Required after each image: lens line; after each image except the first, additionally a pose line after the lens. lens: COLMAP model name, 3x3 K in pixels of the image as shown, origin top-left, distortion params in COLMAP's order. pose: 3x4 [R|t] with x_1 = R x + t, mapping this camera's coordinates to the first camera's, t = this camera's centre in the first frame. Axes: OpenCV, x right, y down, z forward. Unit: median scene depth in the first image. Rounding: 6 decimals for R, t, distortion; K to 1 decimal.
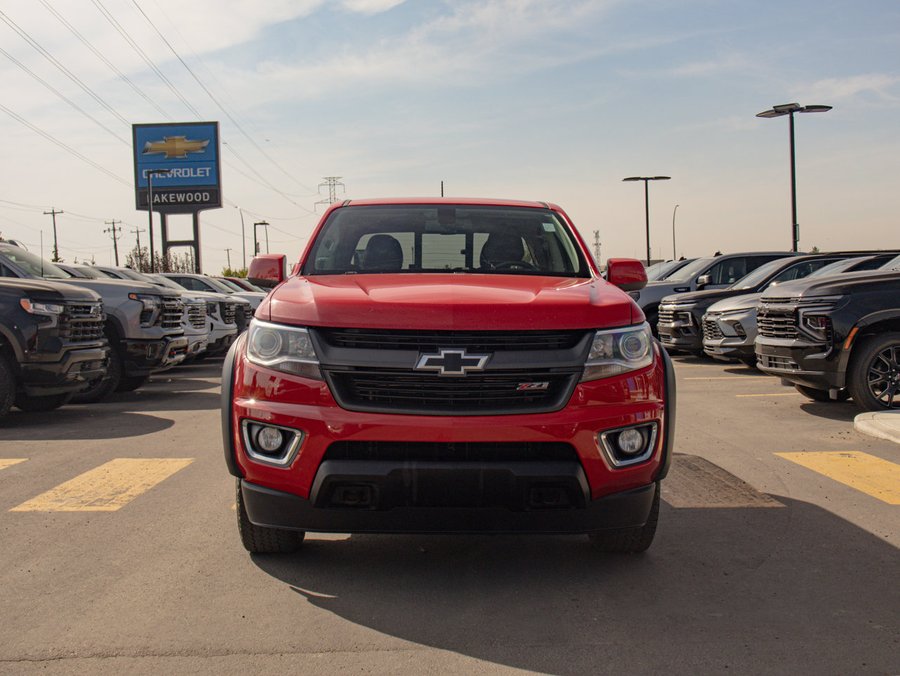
lens RADIAL K [[1271.5, 0, 450.0], [0, 1271.5, 338.0], [0, 0, 1]] dist [0.008815, 0.007179]
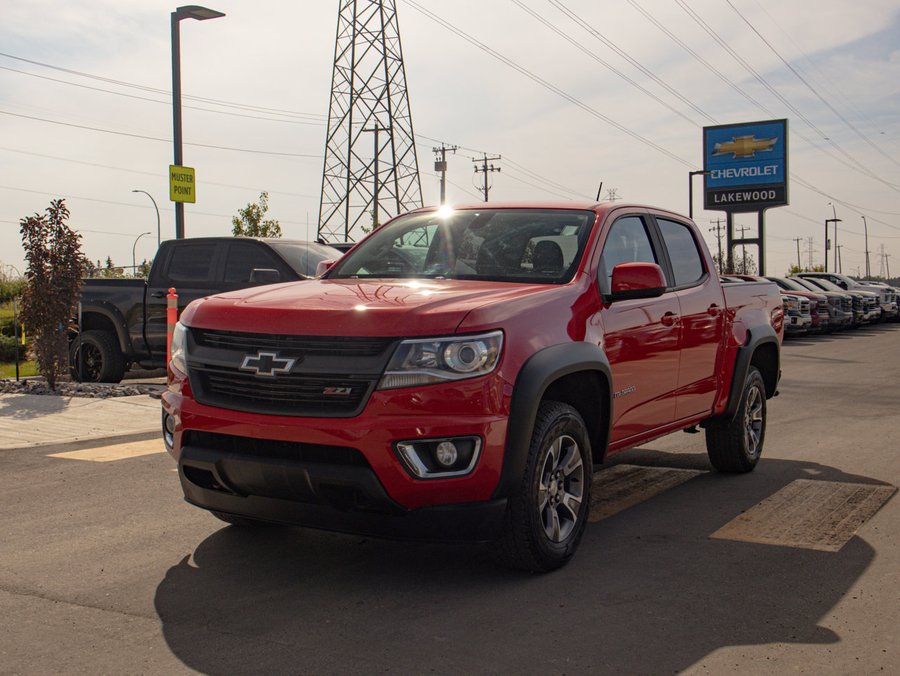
lens RADIAL K [[1214.0, 0, 413.7], [0, 1214.0, 381.3], [0, 0, 1]] dist [-0.006482, -0.001804]
pose [[0.820175, 0.054311, -0.569529, 0.671782], [-0.030257, 0.998208, 0.051618, -0.022396], [0.571312, -0.025103, 0.820349, 0.229837]]
